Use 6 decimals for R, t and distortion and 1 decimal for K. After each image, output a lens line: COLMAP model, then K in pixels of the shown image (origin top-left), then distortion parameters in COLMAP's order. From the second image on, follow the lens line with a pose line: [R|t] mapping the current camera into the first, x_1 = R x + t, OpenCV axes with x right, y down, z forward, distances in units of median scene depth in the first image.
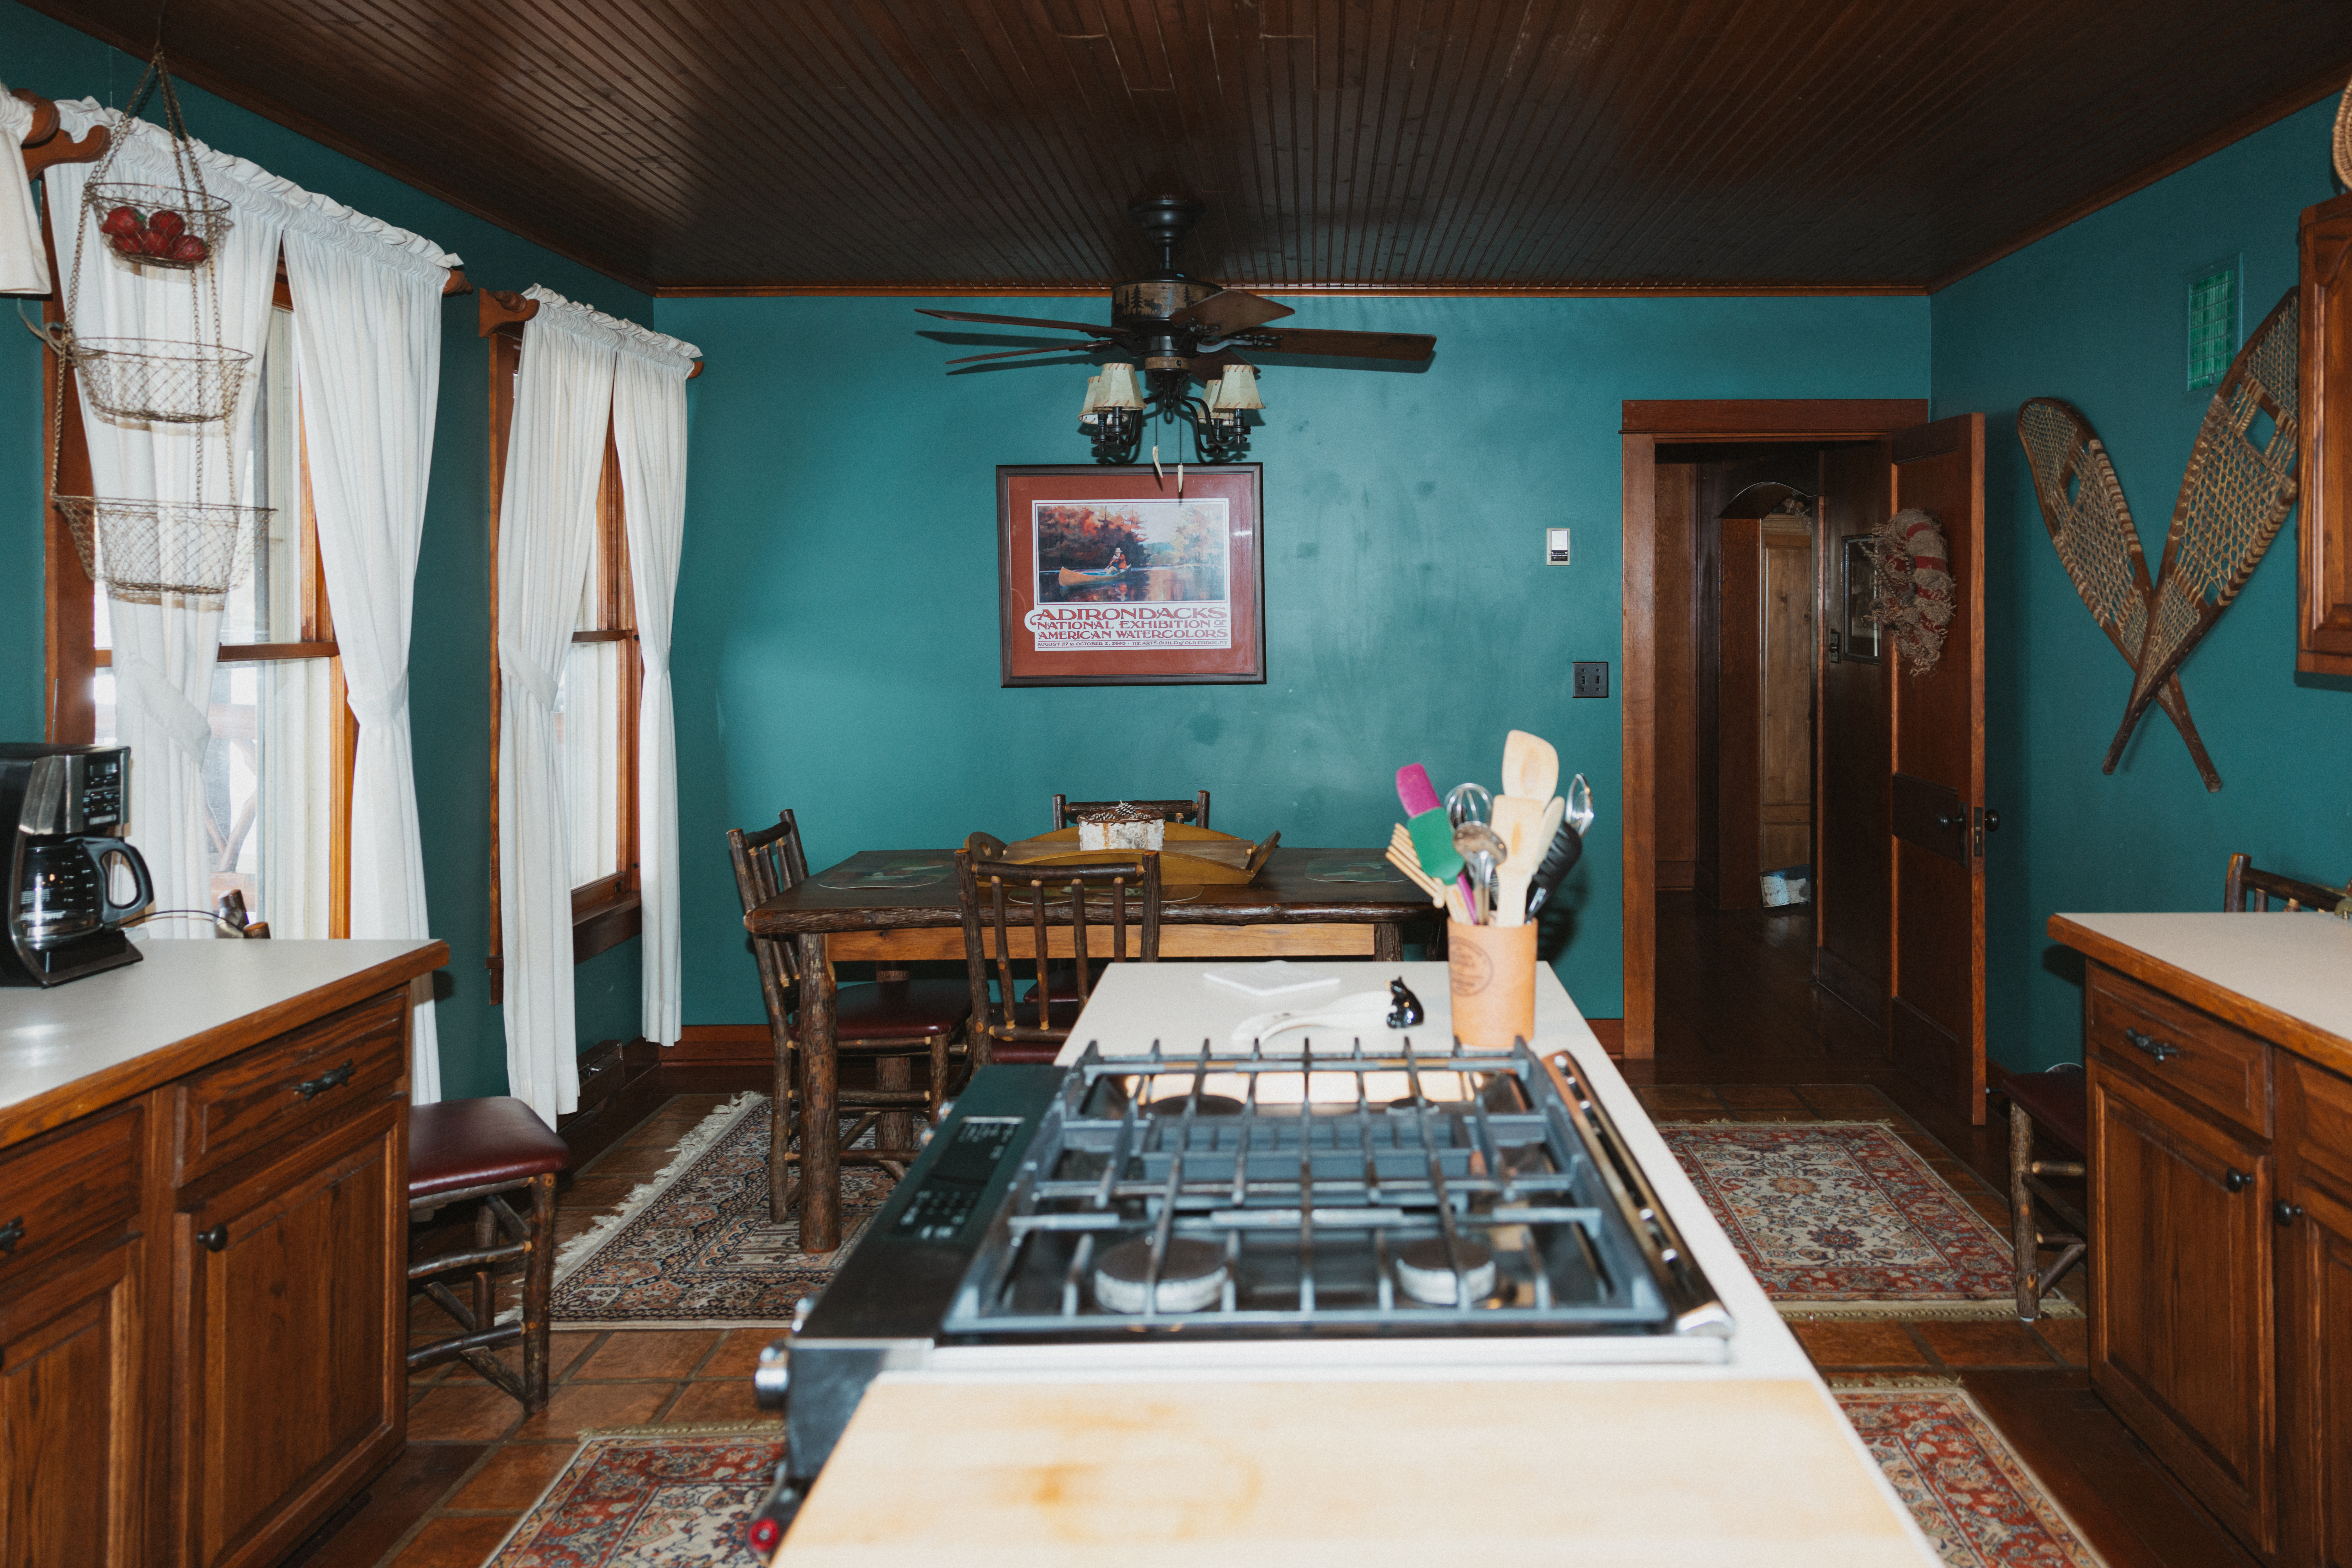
lens RADIAL K [[1806.3, 0, 1401.8], [0, 1806.3, 655.4], [0, 0, 1]] dist [0.042311, 0.001667]
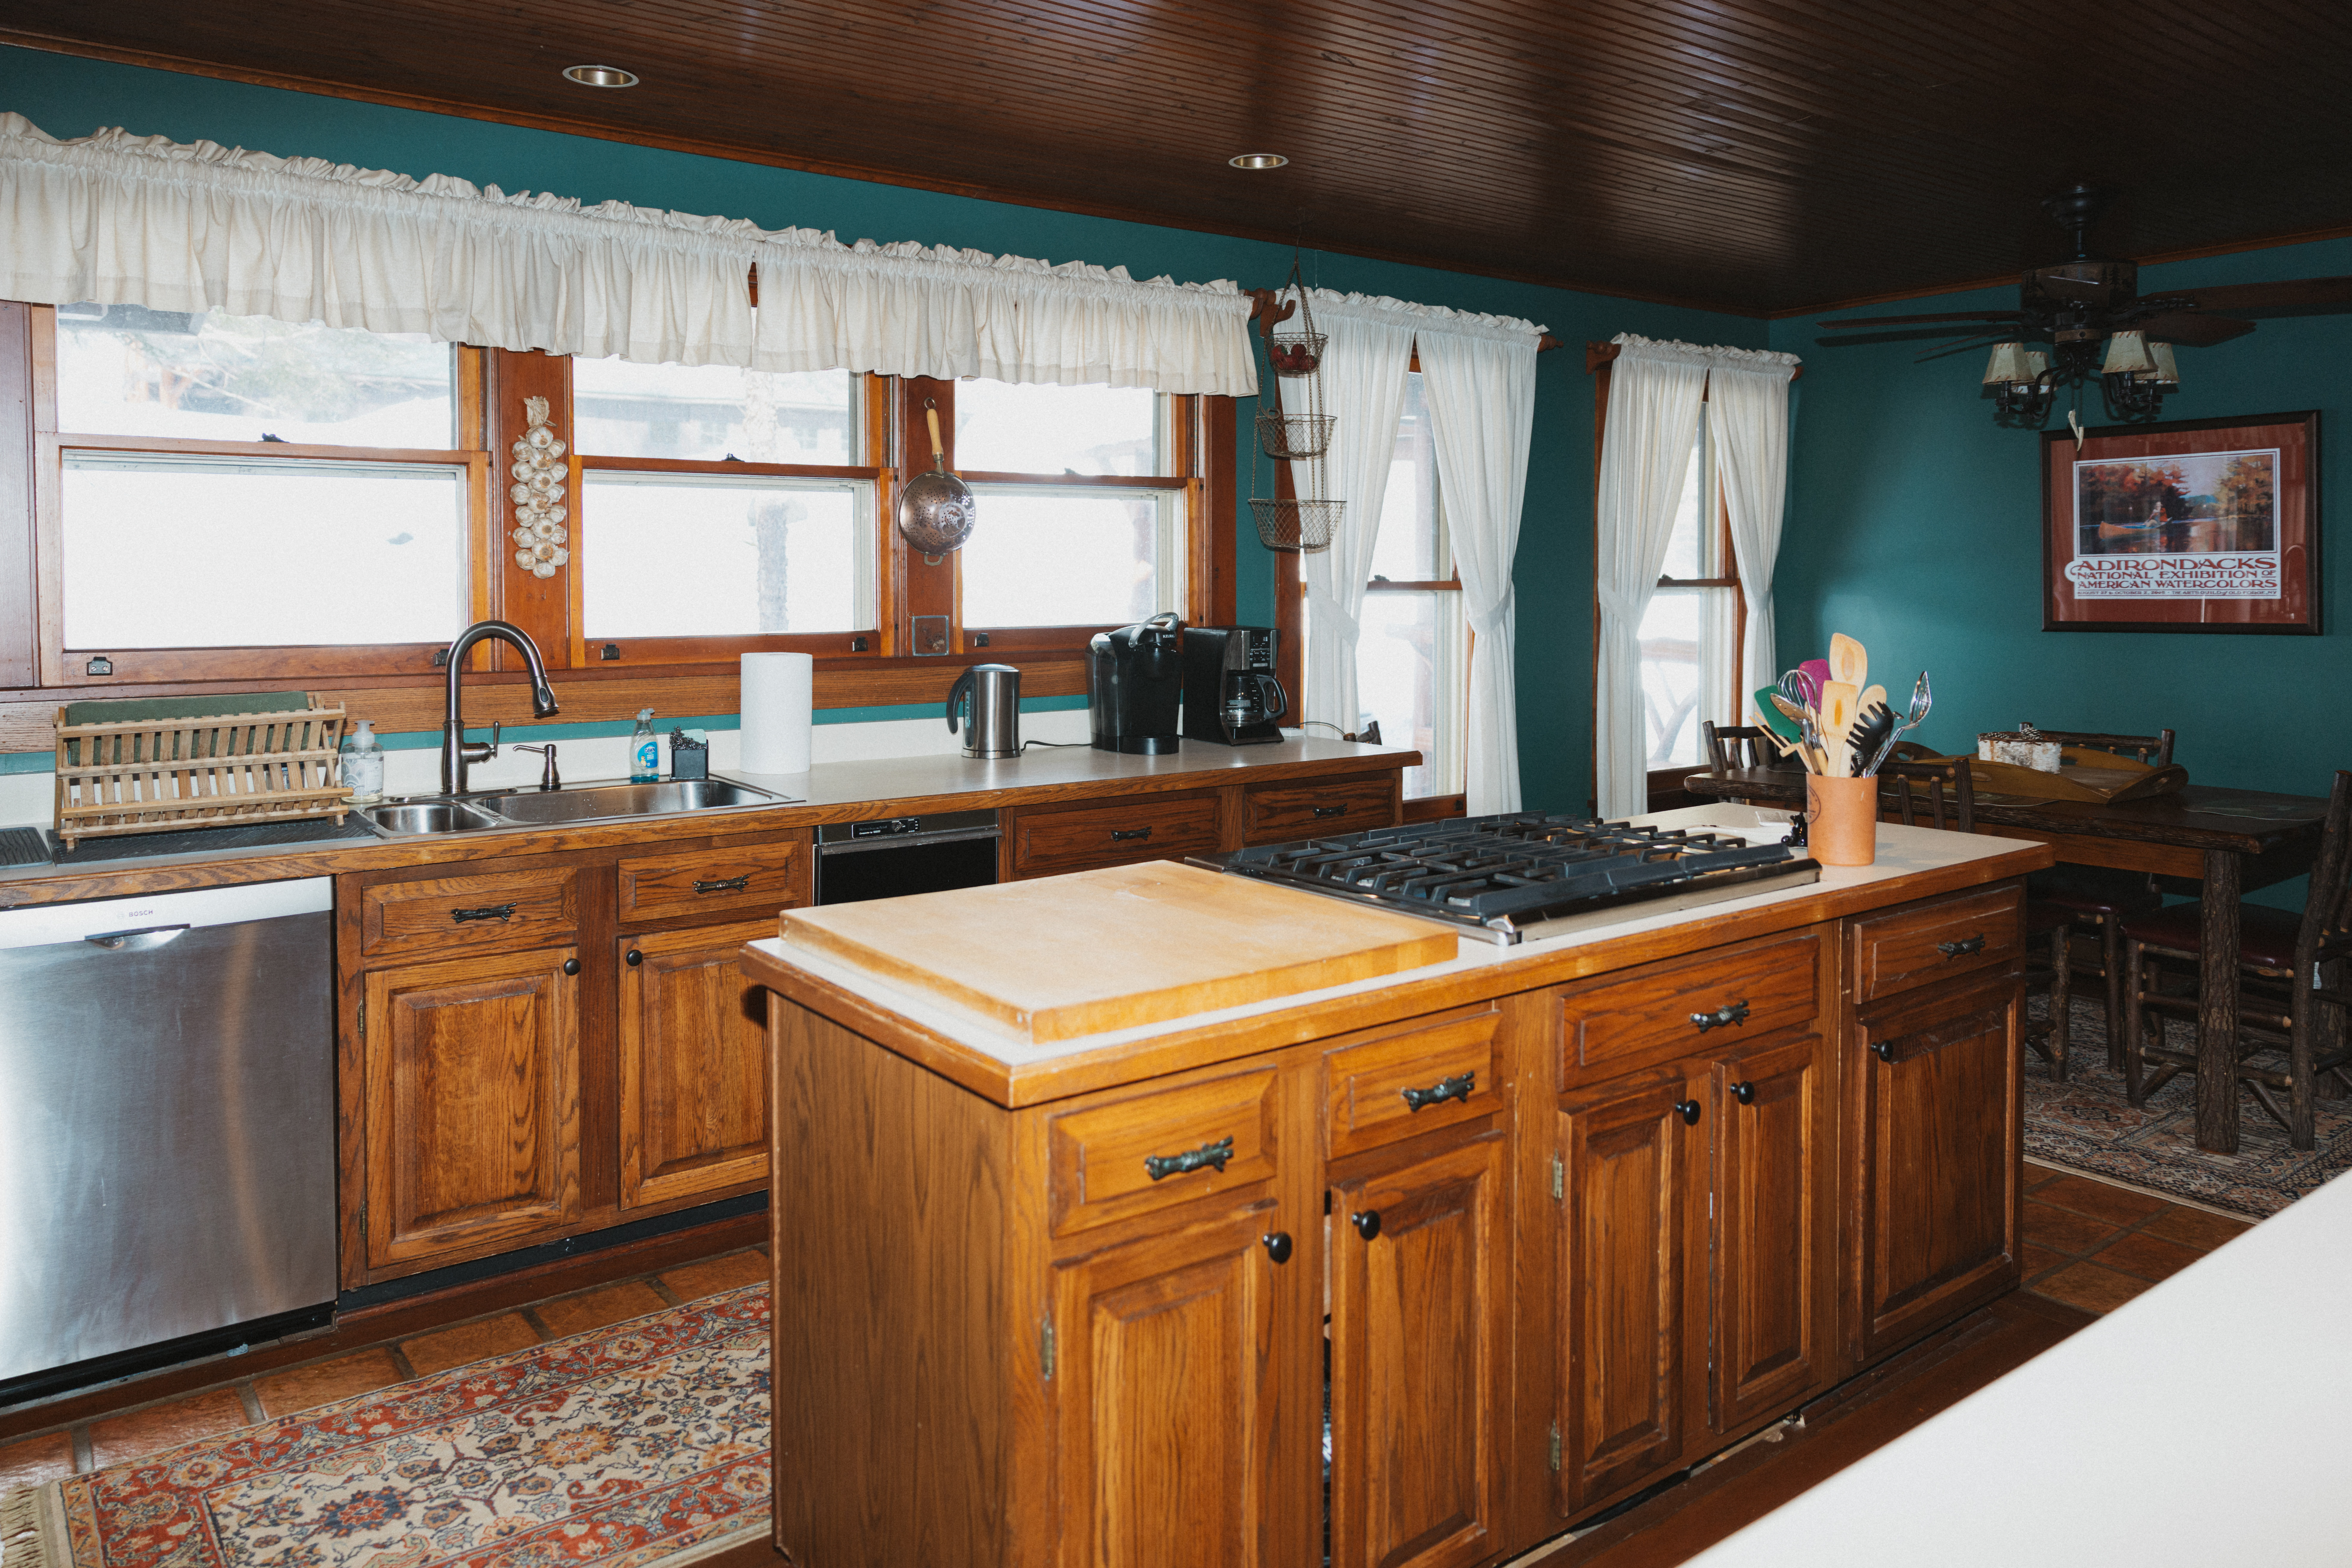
lens RADIAL K [[1721.7, 0, 1107.9], [0, 1721.7, 750.5], [0, 0, 1]] dist [-0.013484, -0.009686]
pose [[0.552564, 0.082826, -0.829345, 0.372849], [-0.020727, 0.996108, 0.085671, 0.013467], [0.833213, -0.030149, 0.552130, -0.074786]]
